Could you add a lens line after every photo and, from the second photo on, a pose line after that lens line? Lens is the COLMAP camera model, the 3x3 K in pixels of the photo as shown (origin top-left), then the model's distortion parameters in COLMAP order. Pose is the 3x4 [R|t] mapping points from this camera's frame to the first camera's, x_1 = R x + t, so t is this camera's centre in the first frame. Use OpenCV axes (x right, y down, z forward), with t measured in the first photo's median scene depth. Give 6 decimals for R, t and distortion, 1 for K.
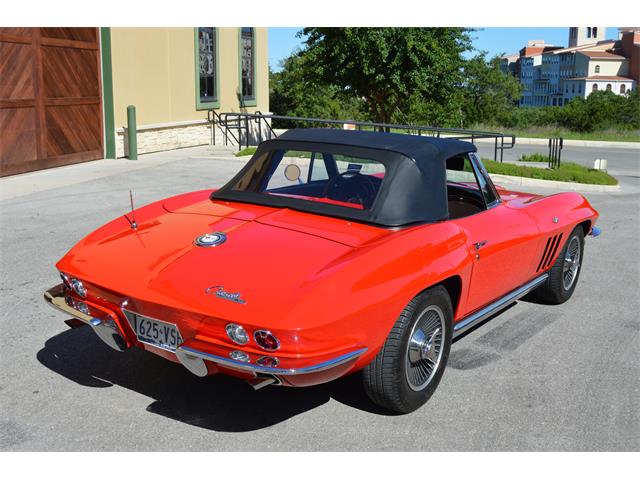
lens RADIAL K [[743.4, 0, 320.0], [0, 743.4, 240.0], [0, 0, 1]] dist [-0.047463, -0.019592]
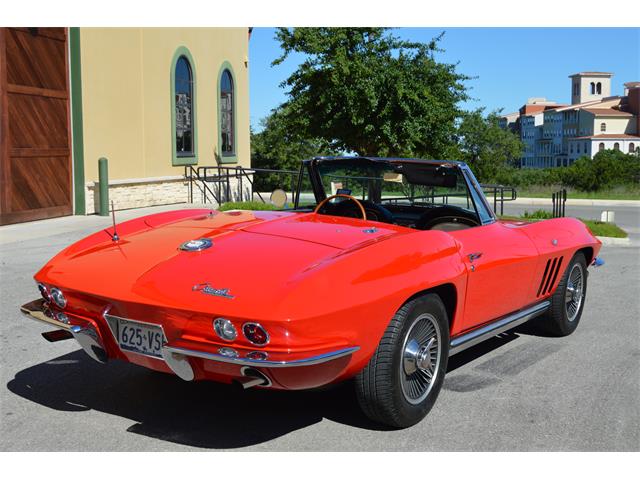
lens RADIAL K [[819.5, 0, 320.0], [0, 819.5, 240.0], [0, 0, 1]] dist [-0.055039, 0.024791]
pose [[0.999778, -0.012282, 0.017102, -0.000988], [0.013882, 0.995199, -0.096878, 0.024374], [-0.015830, 0.097093, 0.995149, -0.016038]]
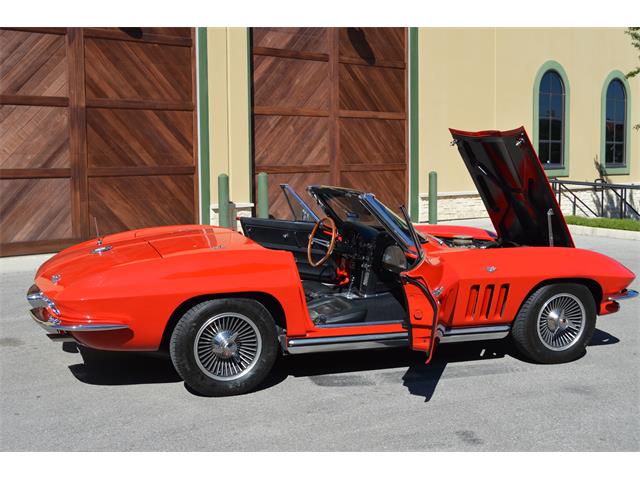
lens RADIAL K [[828.8, 0, 320.0], [0, 828.8, 240.0], [0, 0, 1]] dist [-0.040888, -0.012503]
pose [[0.820804, 0.038709, -0.569897, 0.274318], [-0.099052, 0.992232, -0.075267, 0.014841], [0.562556, 0.118229, 0.818262, -0.019429]]
